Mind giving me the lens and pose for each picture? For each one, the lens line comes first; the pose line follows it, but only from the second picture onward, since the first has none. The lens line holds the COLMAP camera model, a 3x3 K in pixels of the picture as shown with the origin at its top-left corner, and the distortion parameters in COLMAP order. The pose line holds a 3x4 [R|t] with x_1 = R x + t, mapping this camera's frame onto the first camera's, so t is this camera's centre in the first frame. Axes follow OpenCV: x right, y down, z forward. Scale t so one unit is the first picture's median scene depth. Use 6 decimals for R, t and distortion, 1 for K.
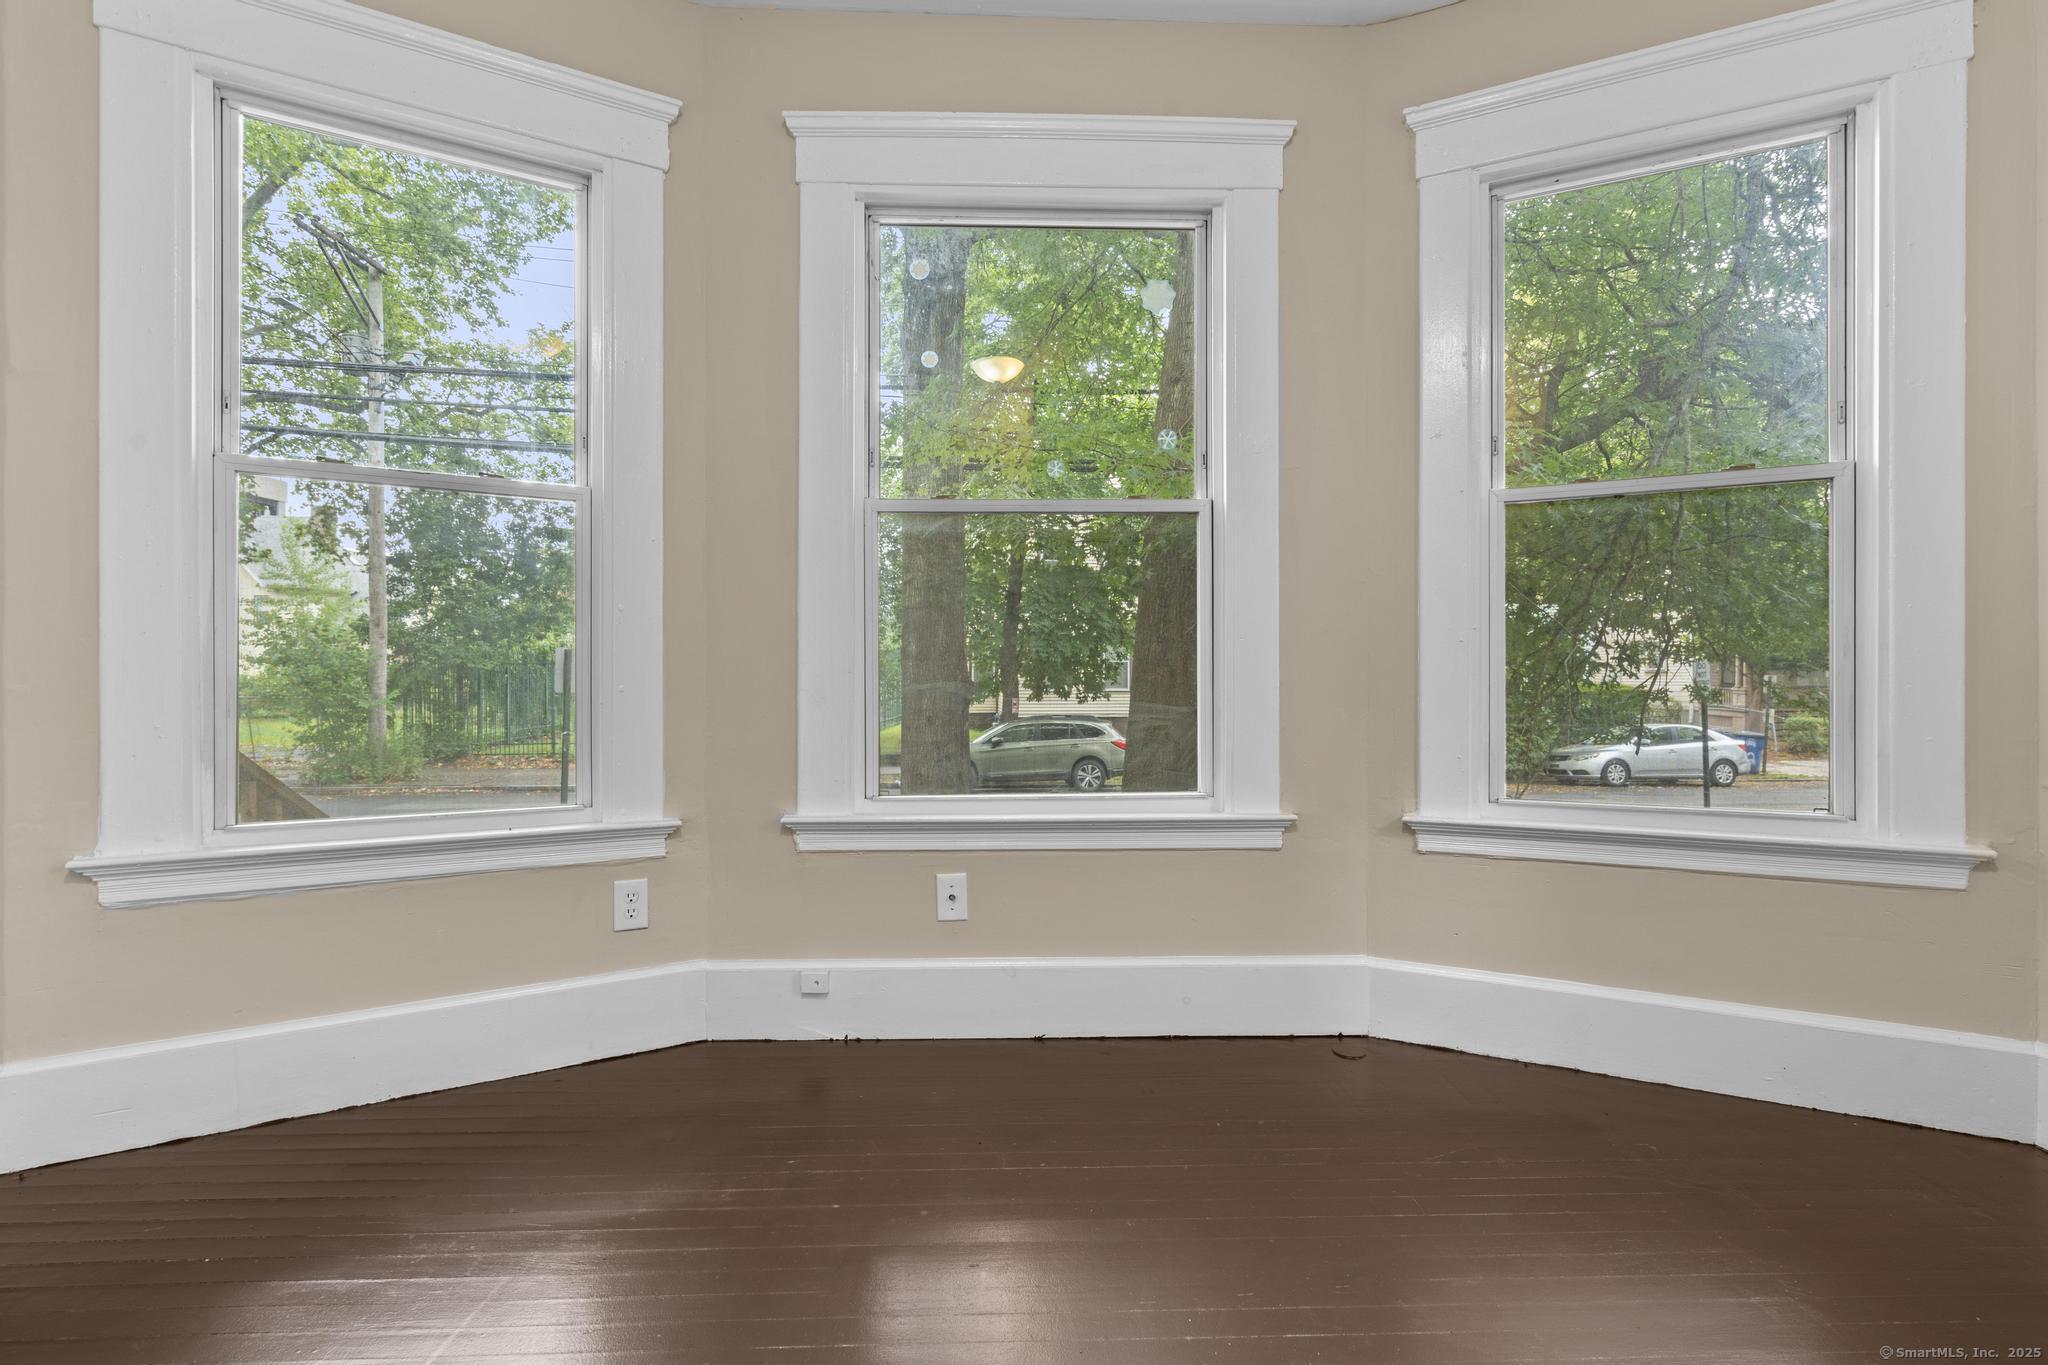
lens RADIAL K [[924.0, 0, 1032.4], [0, 924.0, 676.9], [0, 0, 1]] dist [-0.008096, 0.003480]
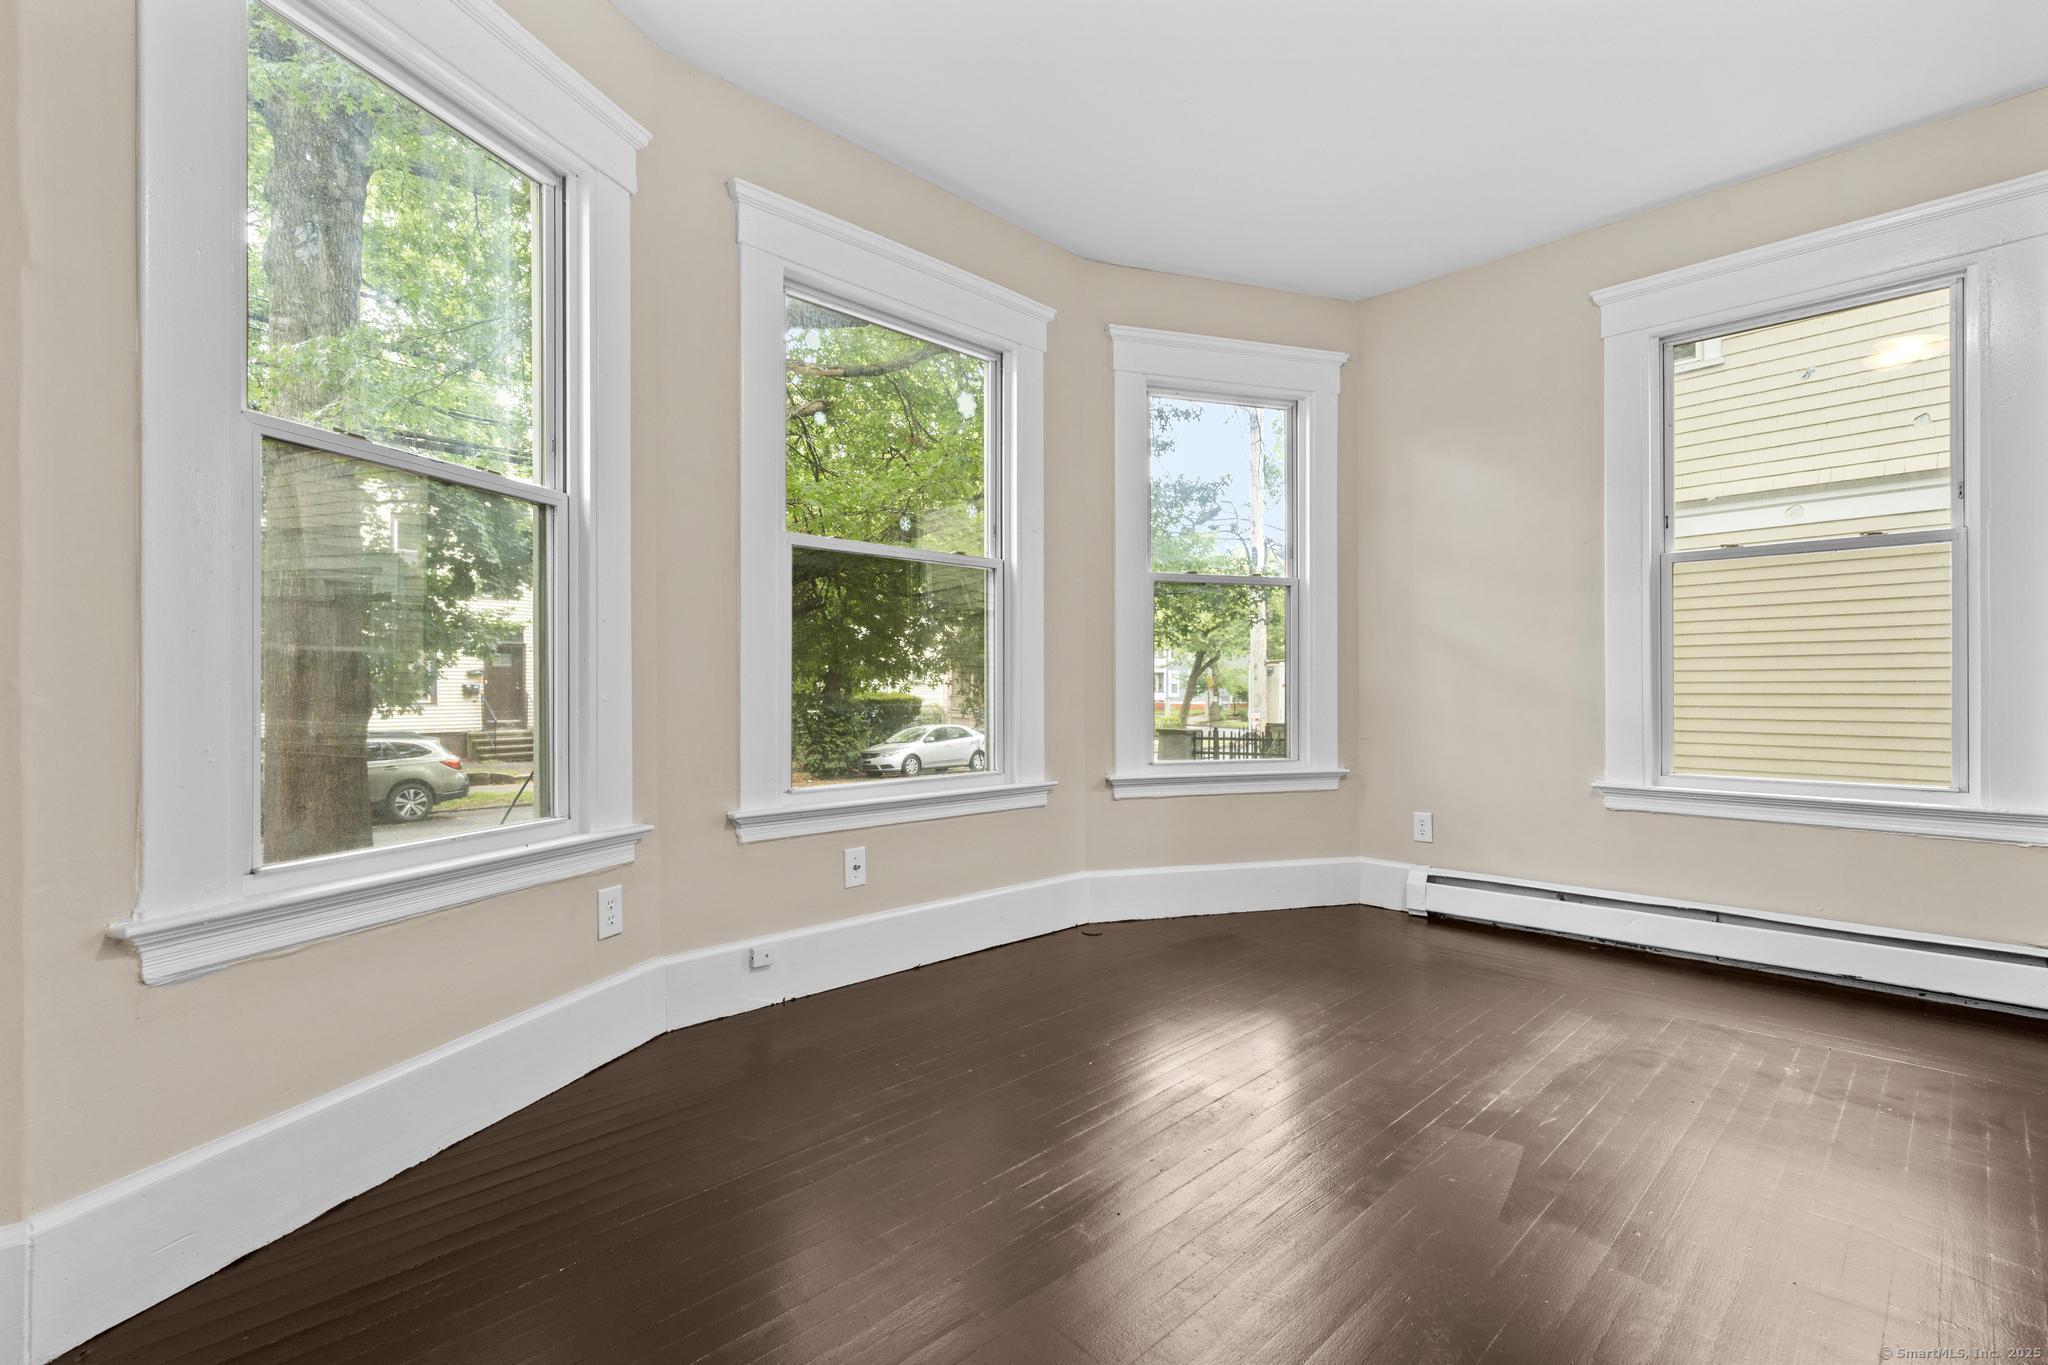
lens RADIAL K [[924.0, 0, 1016.3], [0, 924.0, 683.9], [0, 0, 1]] dist [-0.008096, 0.003480]
pose [[0.738289, 0.003112, 0.674477, -0.756469], [-0.000968, 0.999993, -0.003555, -0.000110], [-0.674484, 0.001971, 0.738287, -0.047180]]
